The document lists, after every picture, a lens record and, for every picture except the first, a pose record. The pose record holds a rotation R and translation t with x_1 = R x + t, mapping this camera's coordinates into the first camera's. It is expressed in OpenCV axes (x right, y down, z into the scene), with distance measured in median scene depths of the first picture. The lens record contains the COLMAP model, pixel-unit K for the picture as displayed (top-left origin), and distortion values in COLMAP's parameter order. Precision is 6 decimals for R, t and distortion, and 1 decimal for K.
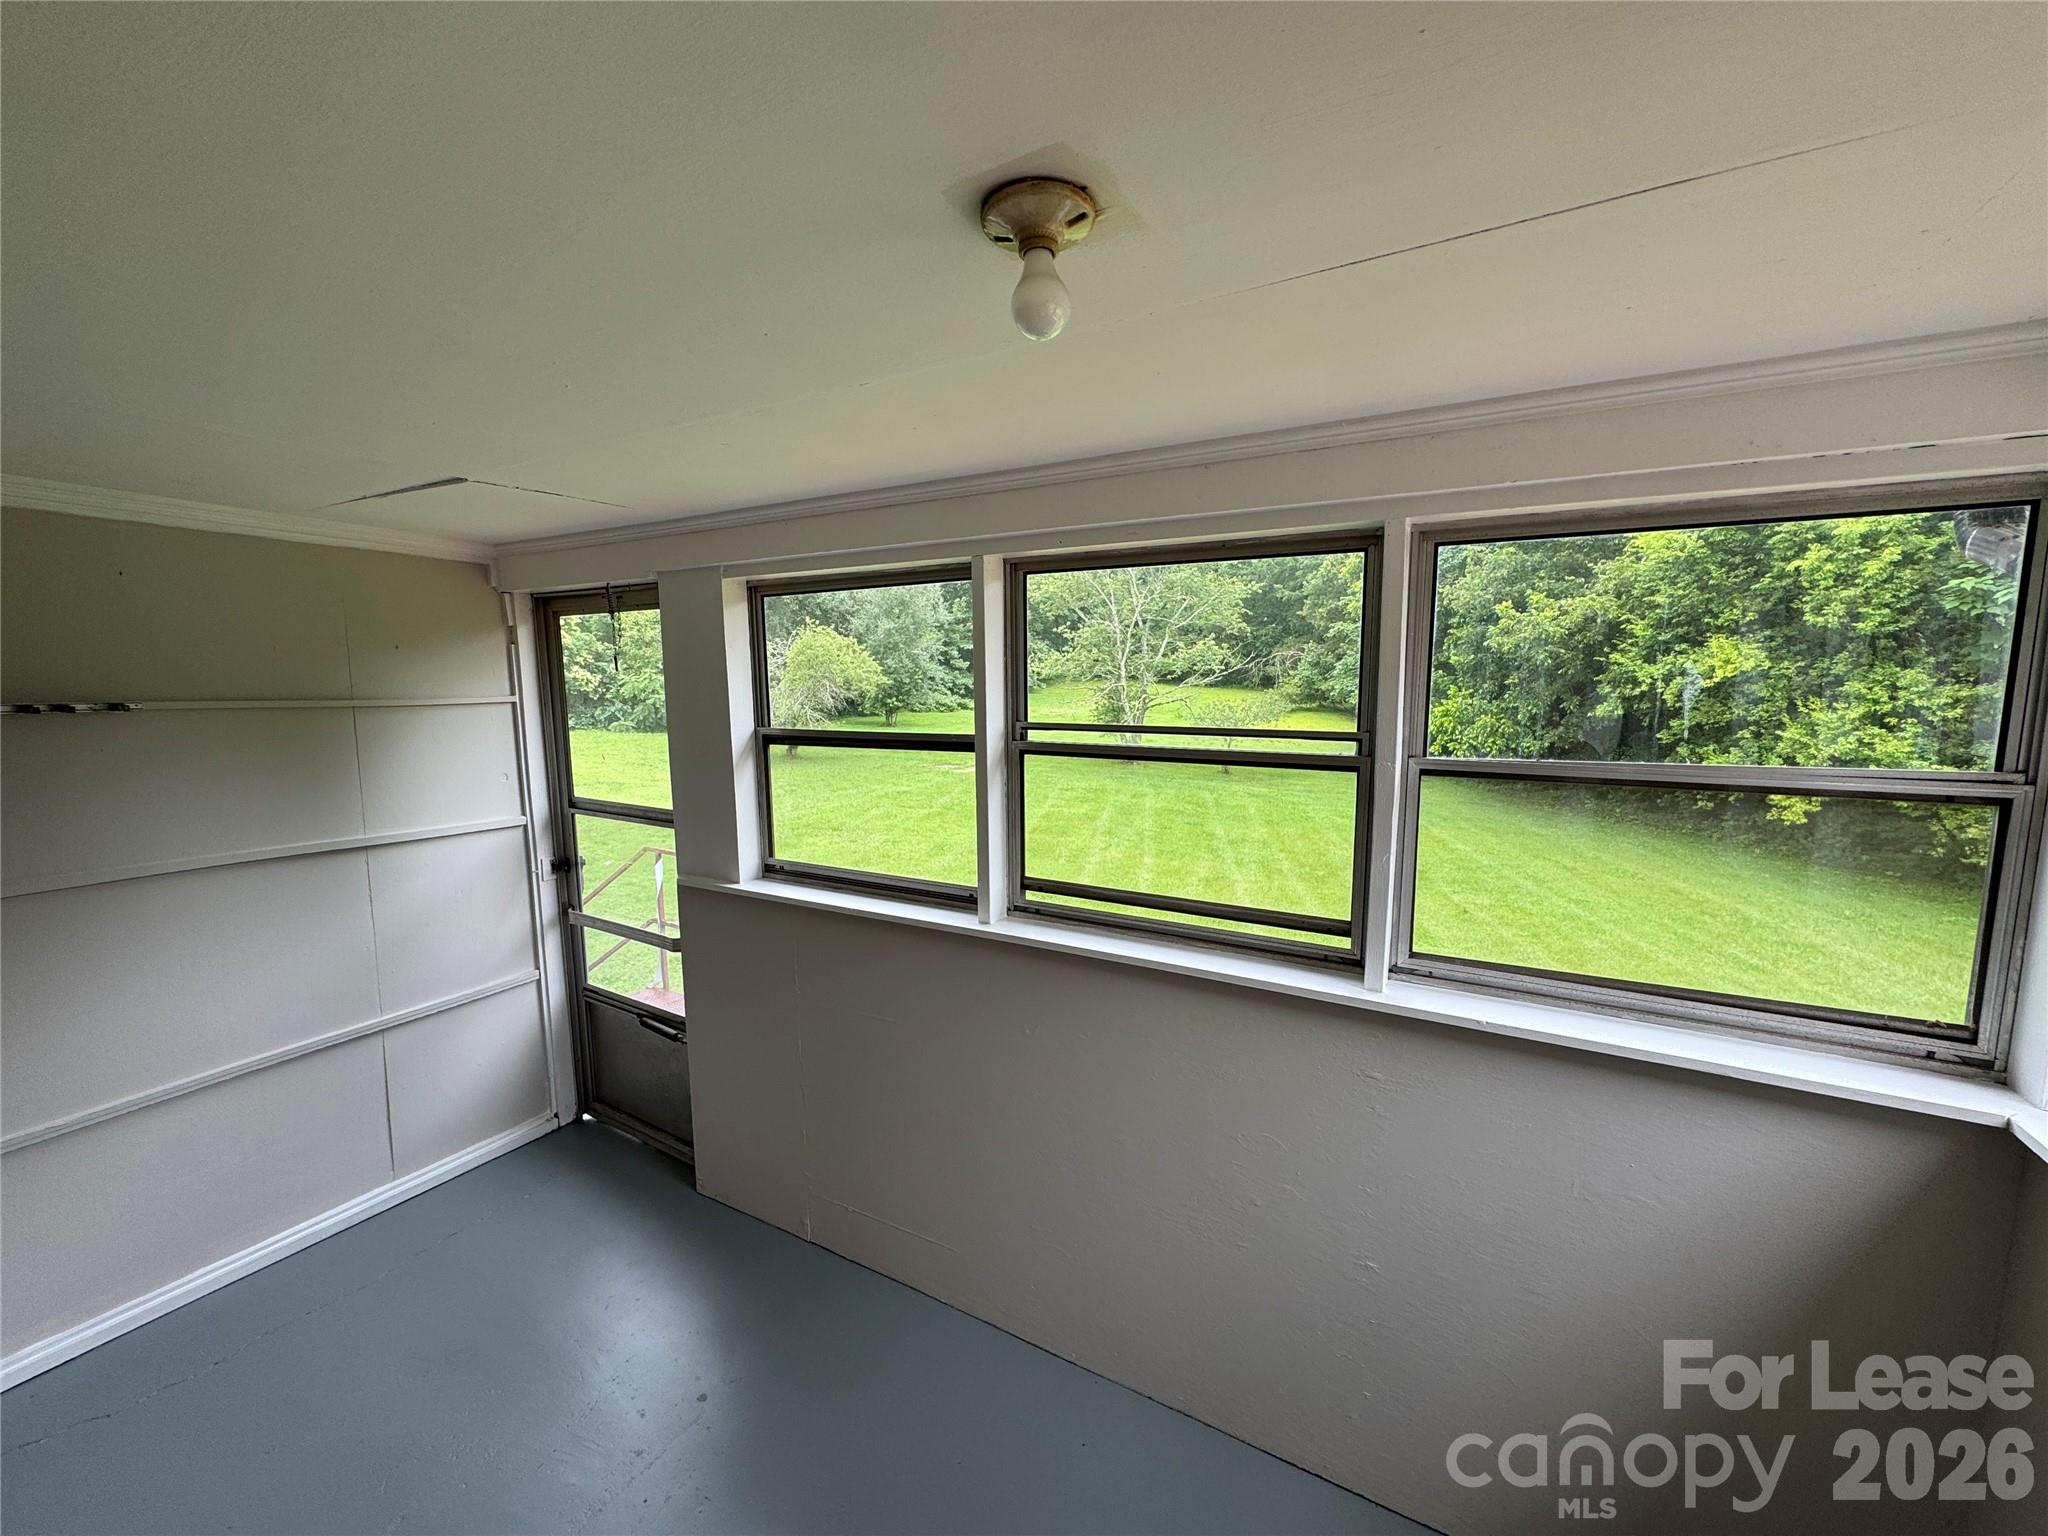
lens RADIAL K [[810.3, 0, 1028.8], [0, 810.3, 770.6], [0, 0, 1]] dist [-0.003664, 0.000050]
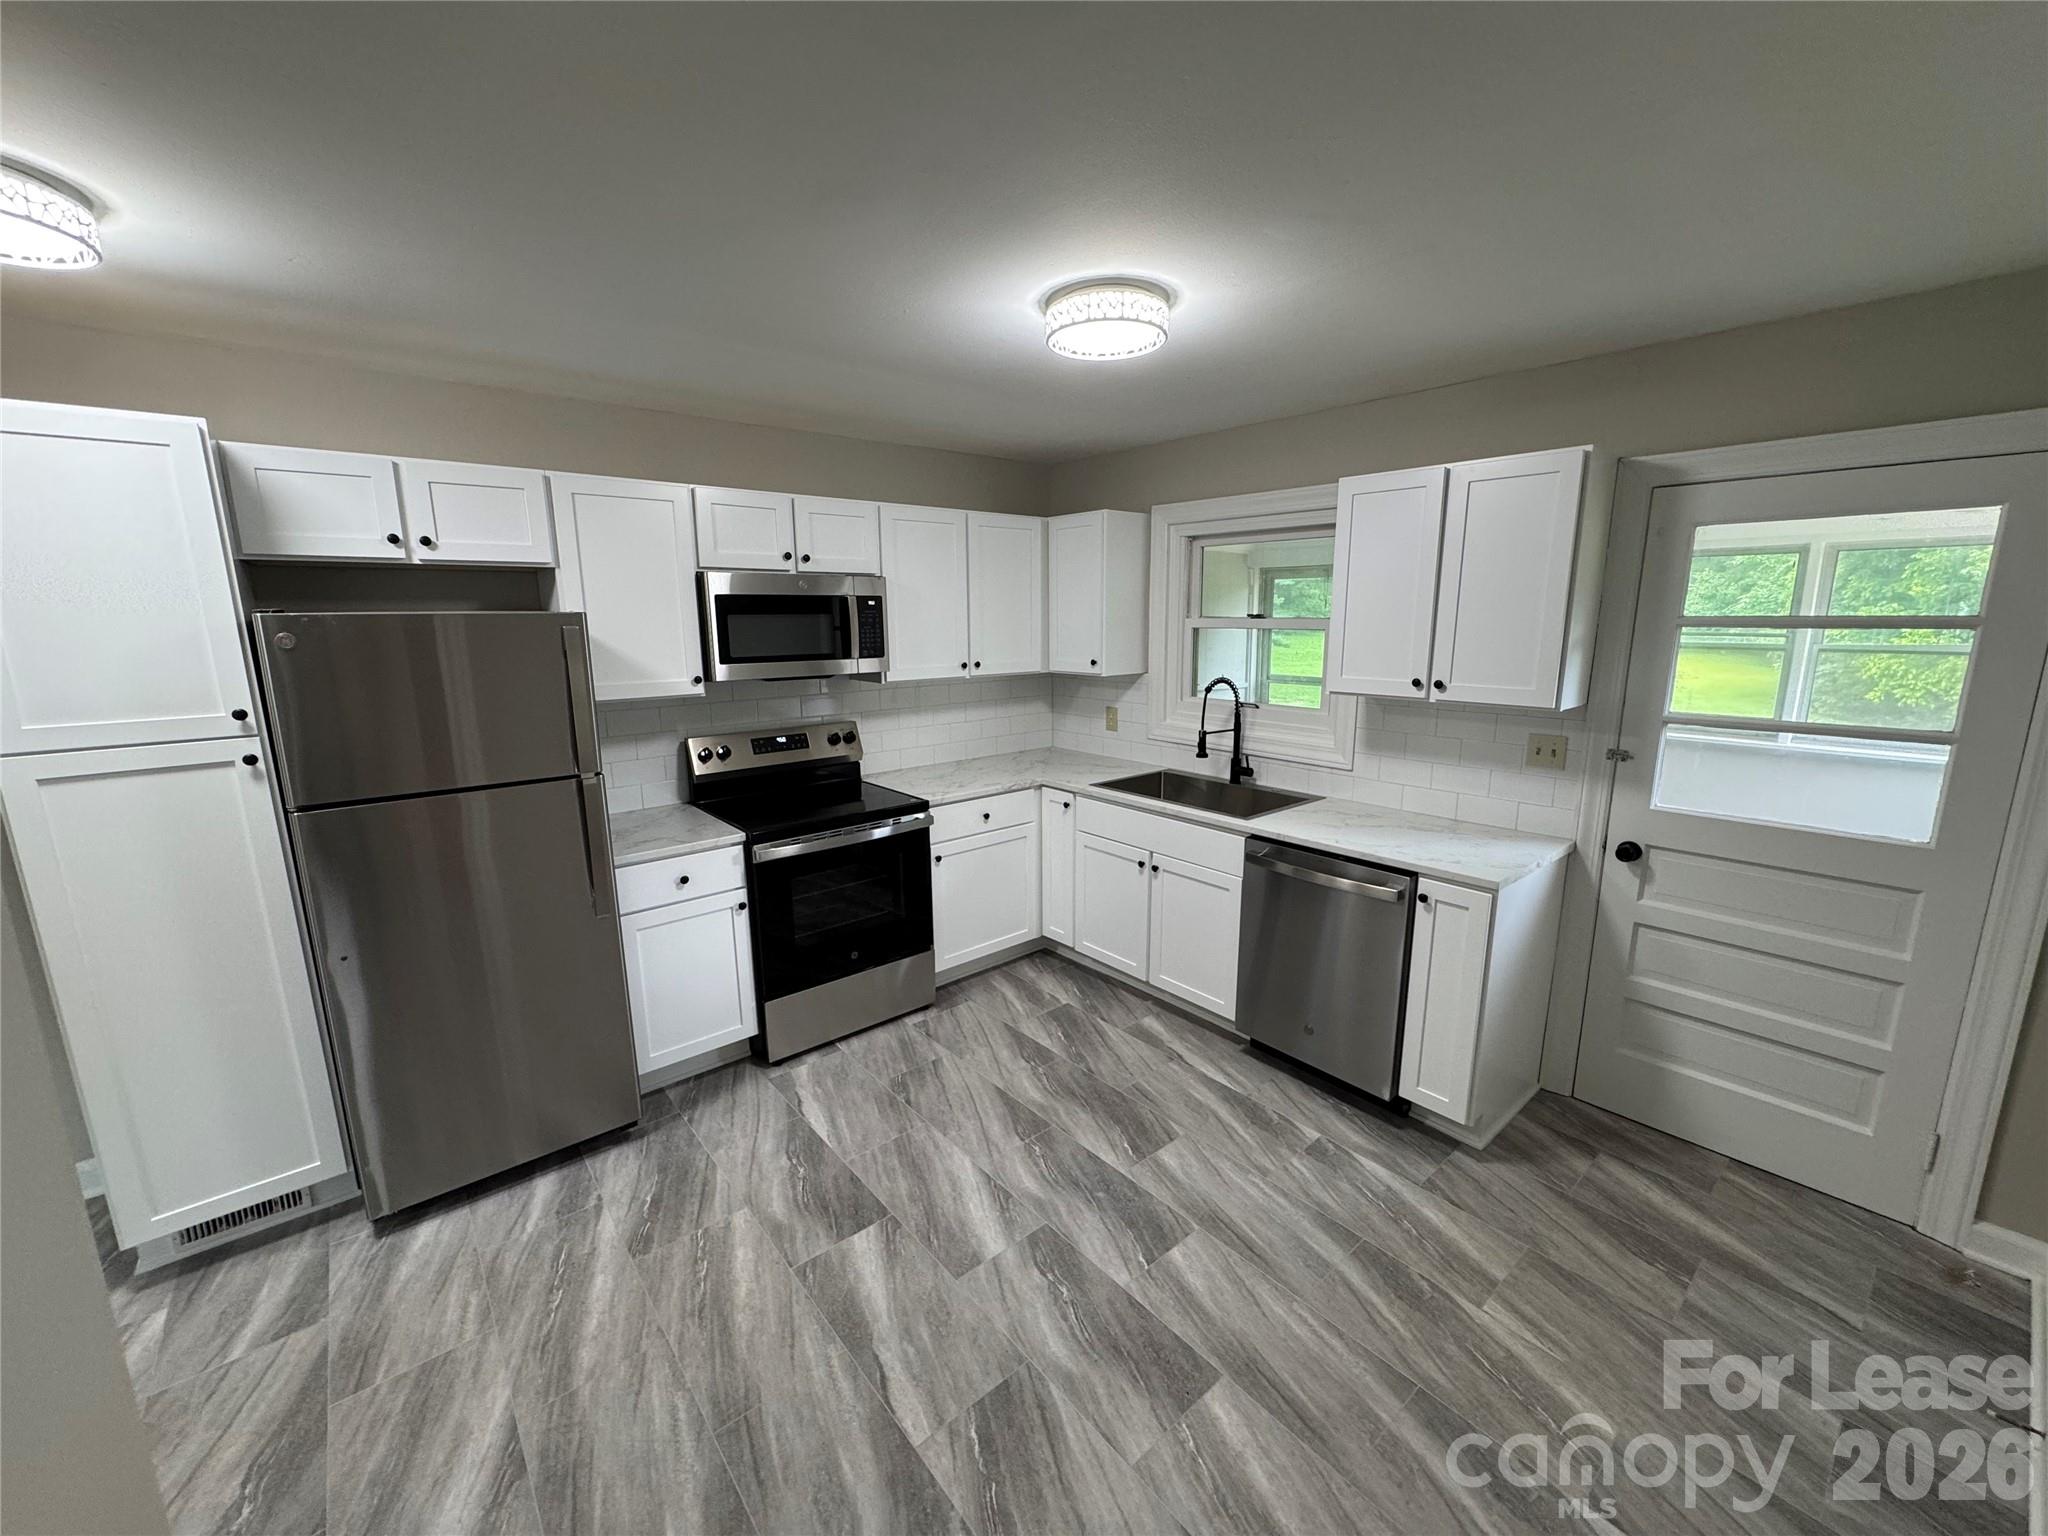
lens RADIAL K [[810.3, 0, 1020.9], [0, 810.3, 770.3], [0, 0, 1]] dist [-0.003664, 0.000050]
pose [[0.937973, 0.062542, -0.341020, -0.056237], [-0.036535, 0.995949, 0.082165, 0.015732], [0.344777, -0.064609, 0.936459, -0.130778]]
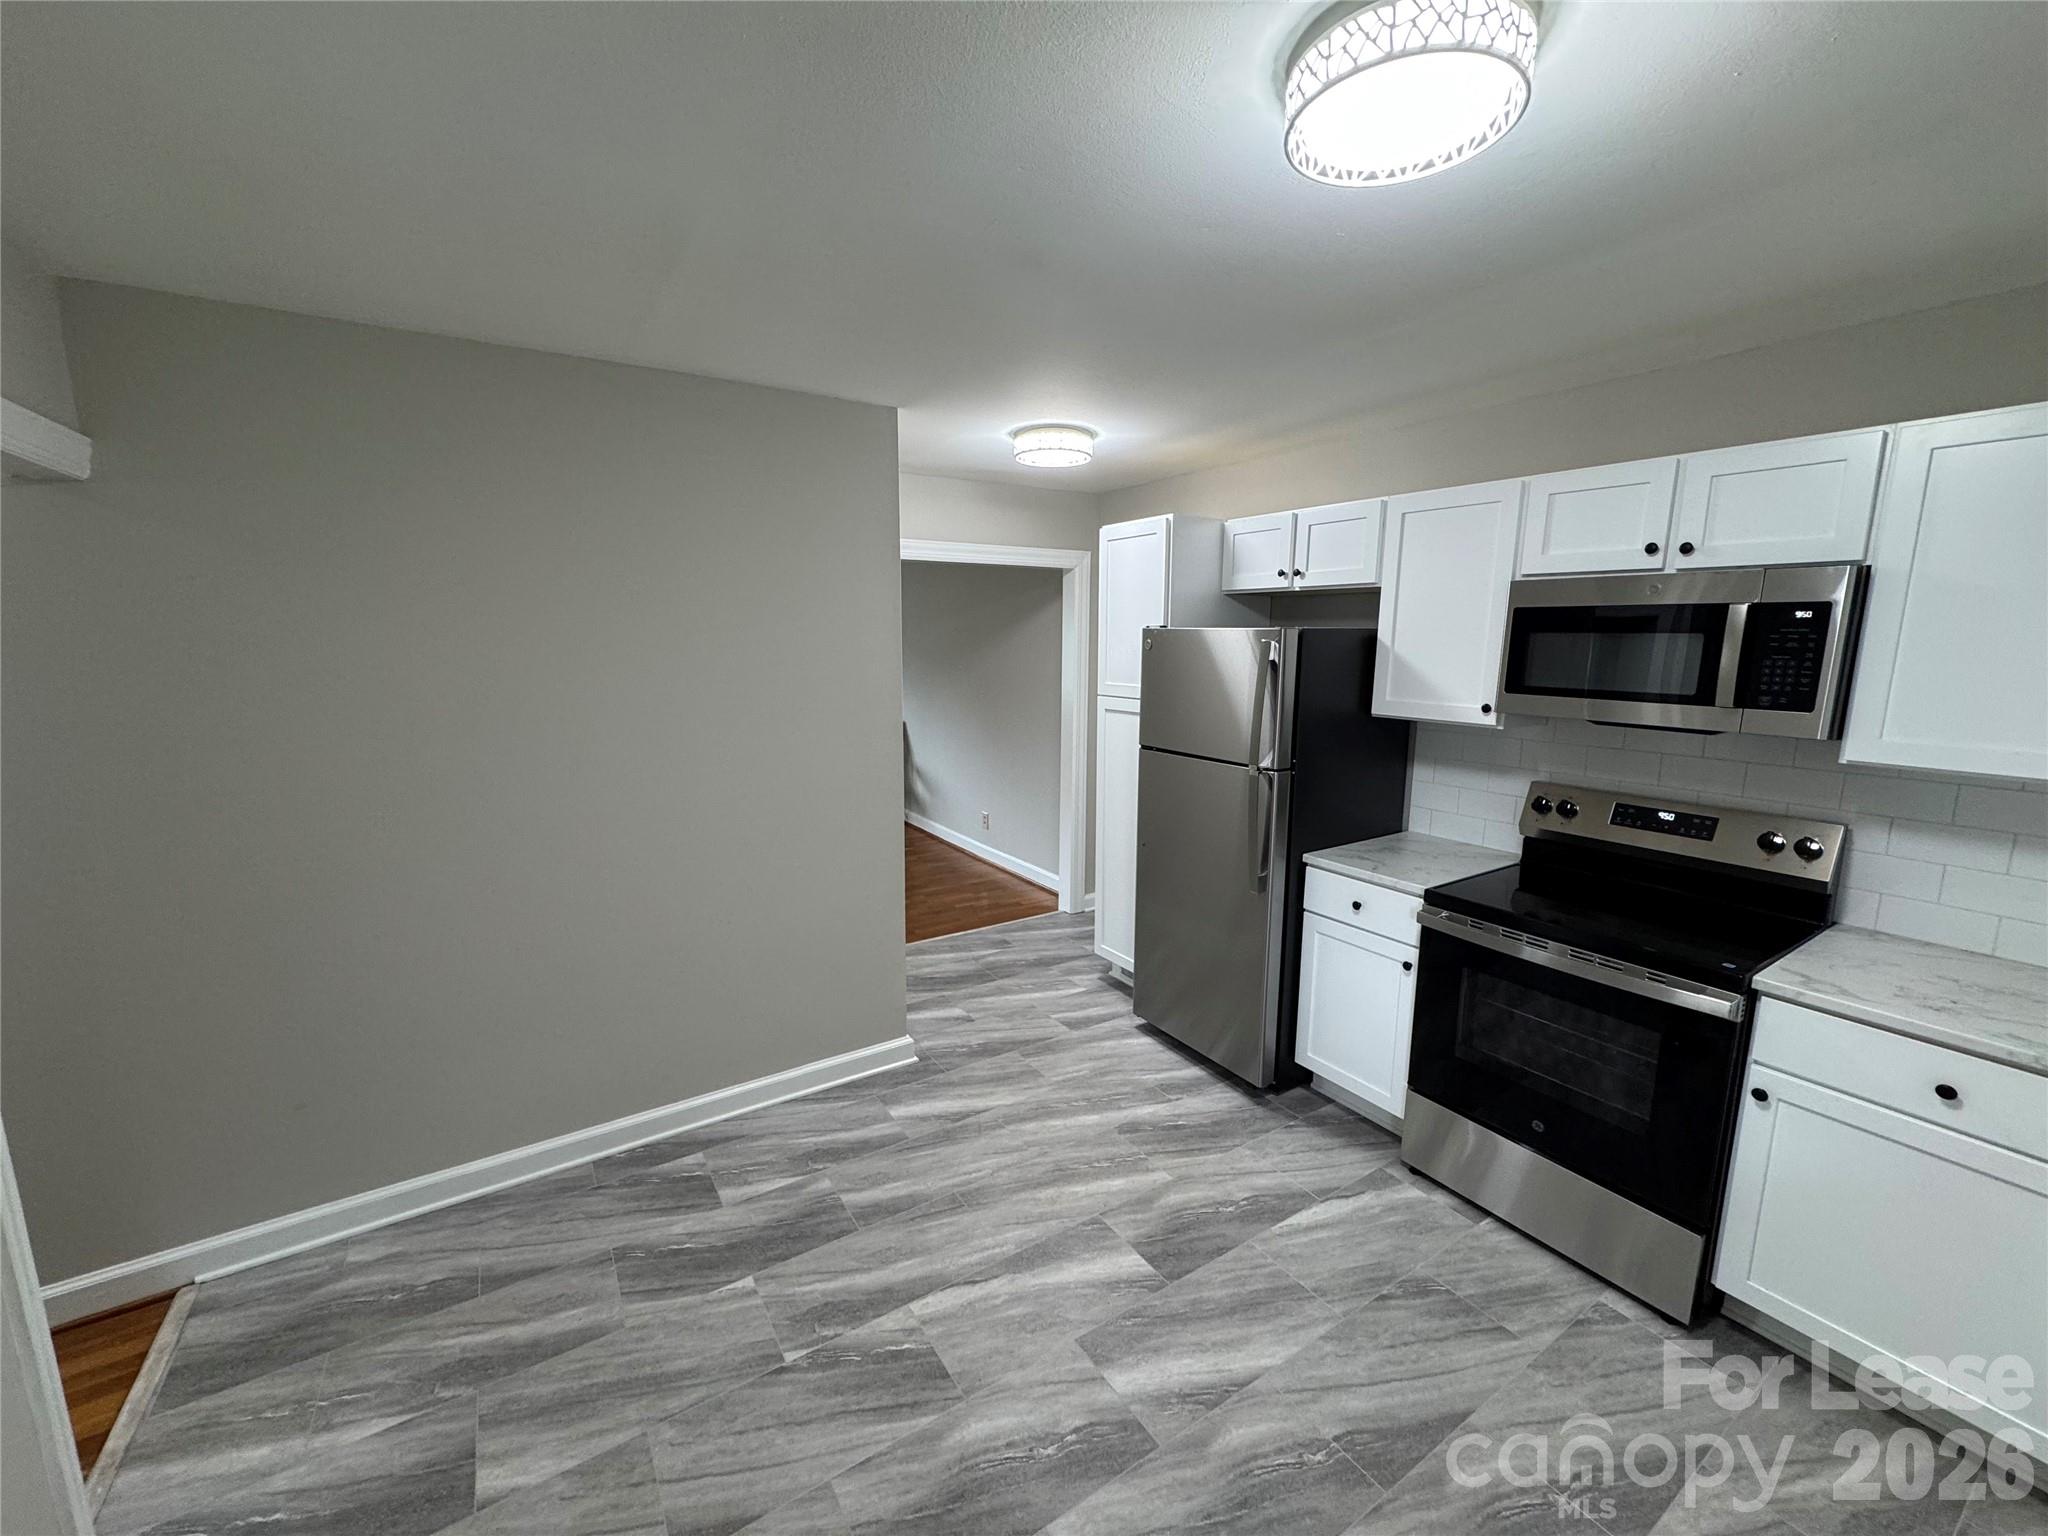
lens RADIAL K [[810.3, 0, 1025.7], [0, 810.3, 770.6], [0, 0, 1]] dist [-0.003664, 0.000050]
pose [[-0.460123, 0.149950, -0.875101, 0.064217], [-0.108849, 0.968672, 0.223216, -0.025755], [0.881158, 0.197961, -0.429386, 0.225296]]
